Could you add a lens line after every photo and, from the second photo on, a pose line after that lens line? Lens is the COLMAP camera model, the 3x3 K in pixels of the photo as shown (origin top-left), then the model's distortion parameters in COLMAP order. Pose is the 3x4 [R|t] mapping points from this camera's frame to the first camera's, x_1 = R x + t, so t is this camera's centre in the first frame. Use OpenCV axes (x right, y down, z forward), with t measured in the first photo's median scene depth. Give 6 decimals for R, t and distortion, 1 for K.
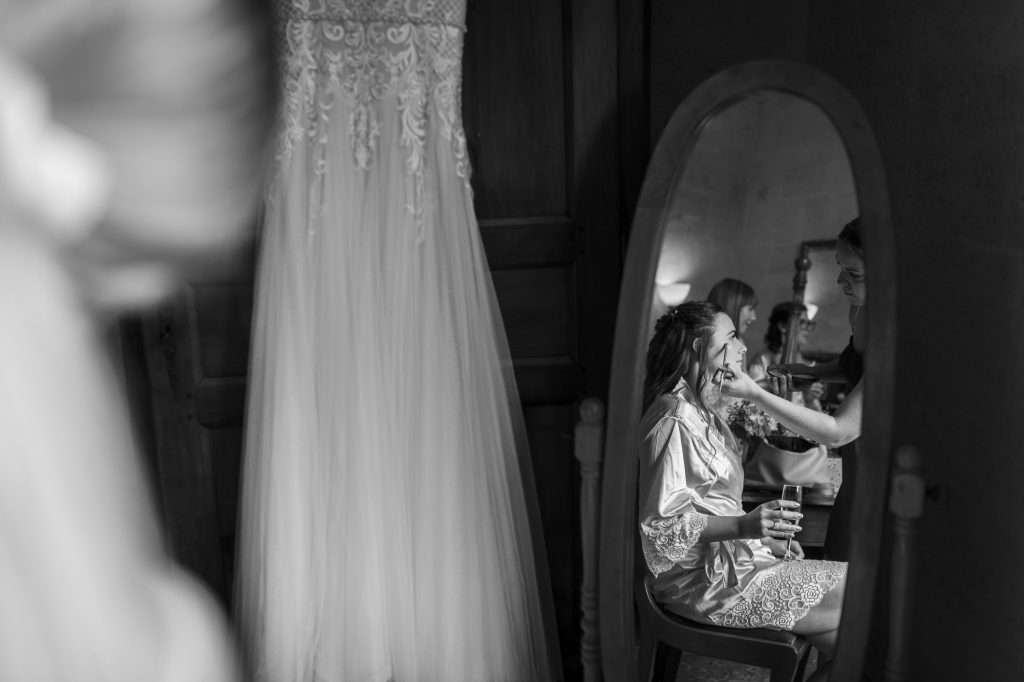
lens RADIAL K [[936.2, 0, 512.0], [0, 936.2, 341.0], [0, 0, 1]] dist [-0.006444, 0.003761]
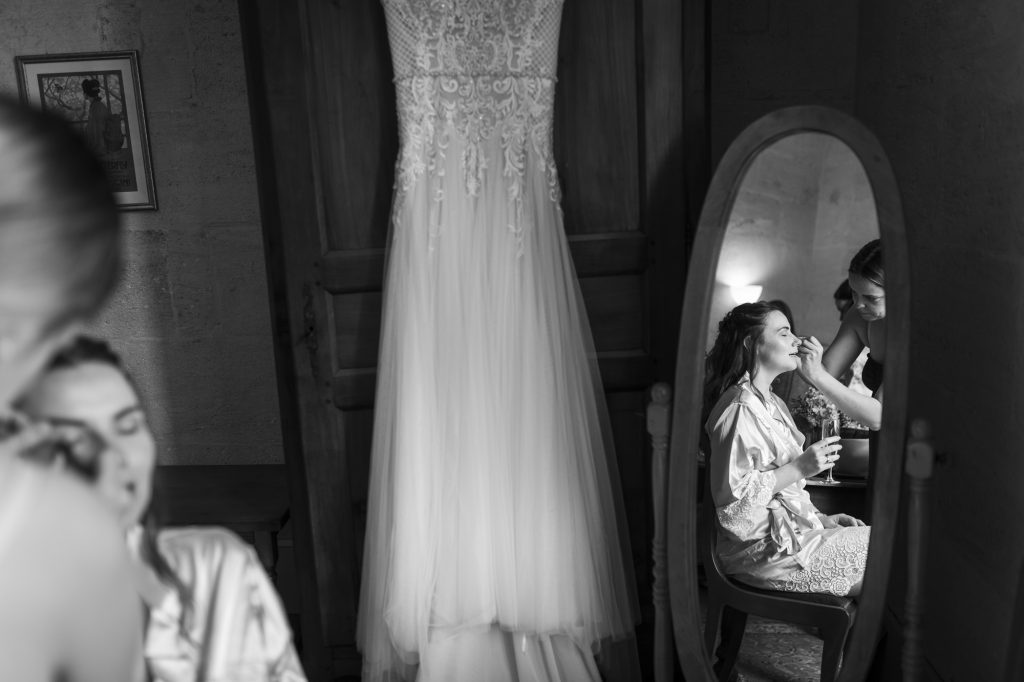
lens RADIAL K [[930.1, 0, 526.0], [0, 930.1, 348.9], [0, 0, 1]] dist [-0.004051, 0.009532]
pose [[0.997739, -0.002967, -0.067143, -0.009470], [0.003359, 0.999978, 0.005725, 0.009147], [0.067125, -0.005937, 0.997727, -0.211770]]
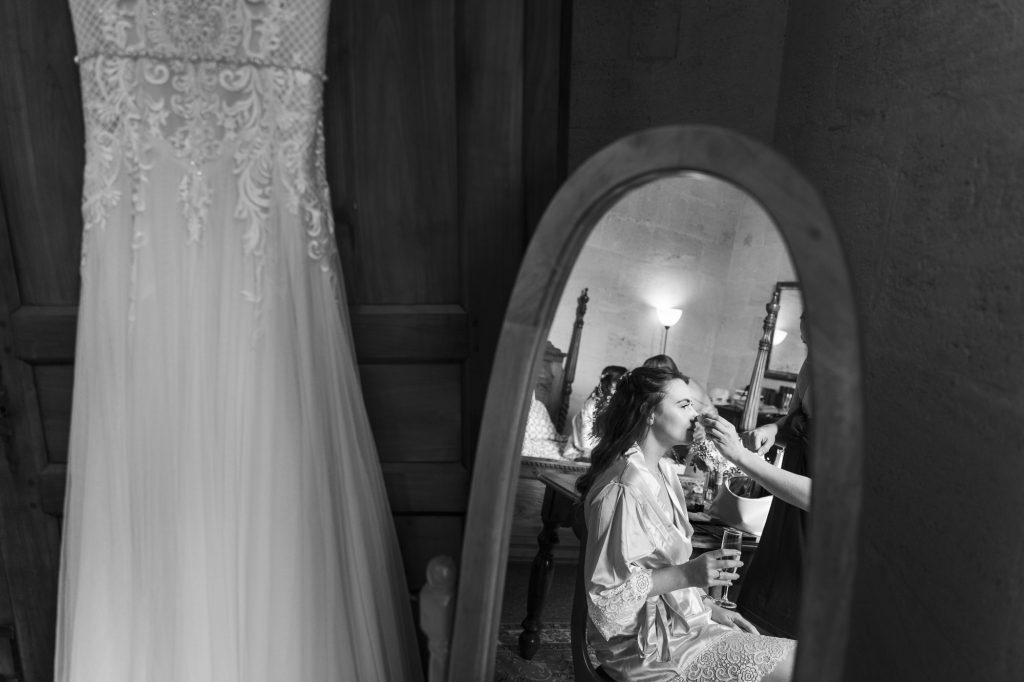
lens RADIAL K [[673.4, 0, 512.0], [0, 673.4, 341.0], [0, 0, 1]] dist [0.000877, 0.002891]
pose [[0.995385, 0.058964, -0.075706, 0.169475], [-0.057611, 0.998140, 0.019934, -0.128823], [0.076740, -0.015480, 0.996931, 0.438964]]
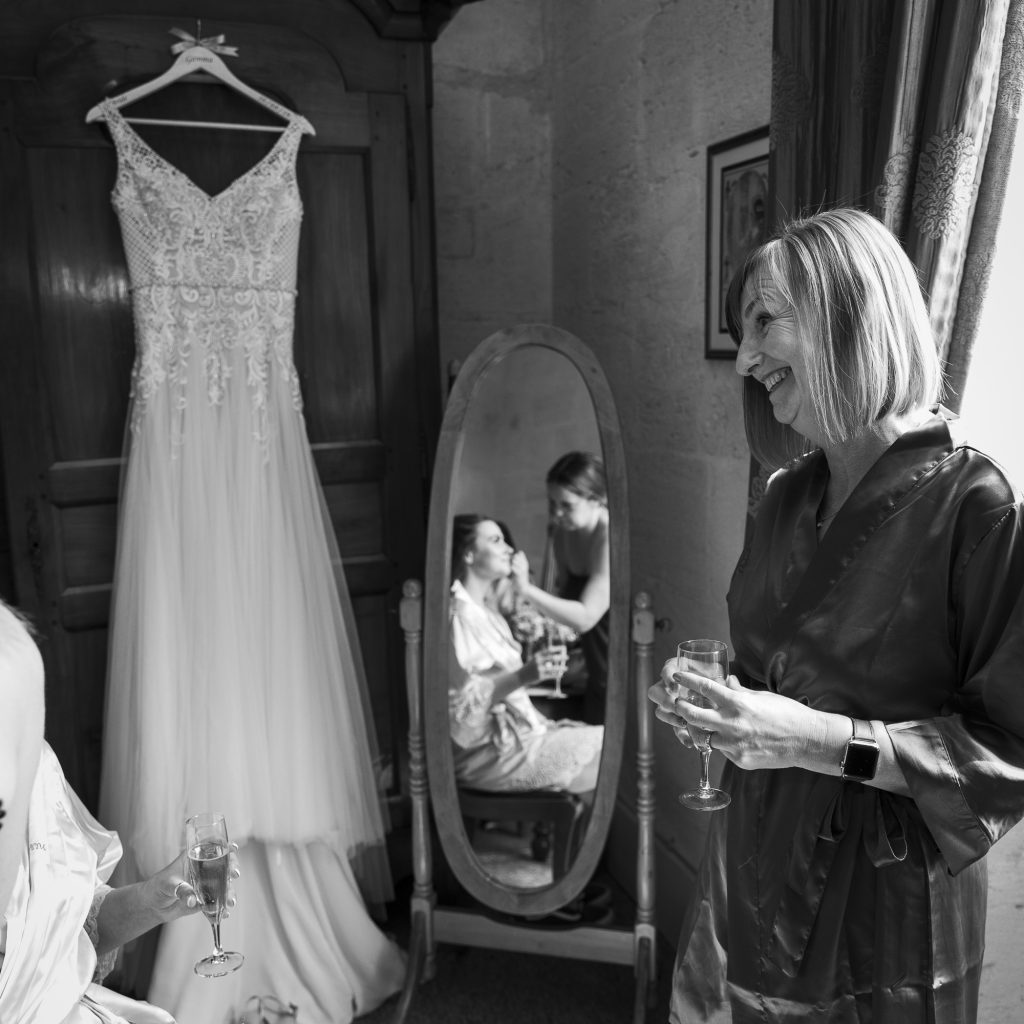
lens RADIAL K [[1035.1, 0, 510.2], [0, 1035.1, 525.3], [0, 0, 1]] dist [-0.010453, -0.012762]
pose [[0.966059, -0.041070, 0.255037, -0.141135], [0.056611, 0.996941, -0.053894, 0.069765], [-0.252043, 0.066503, 0.965428, -0.400521]]
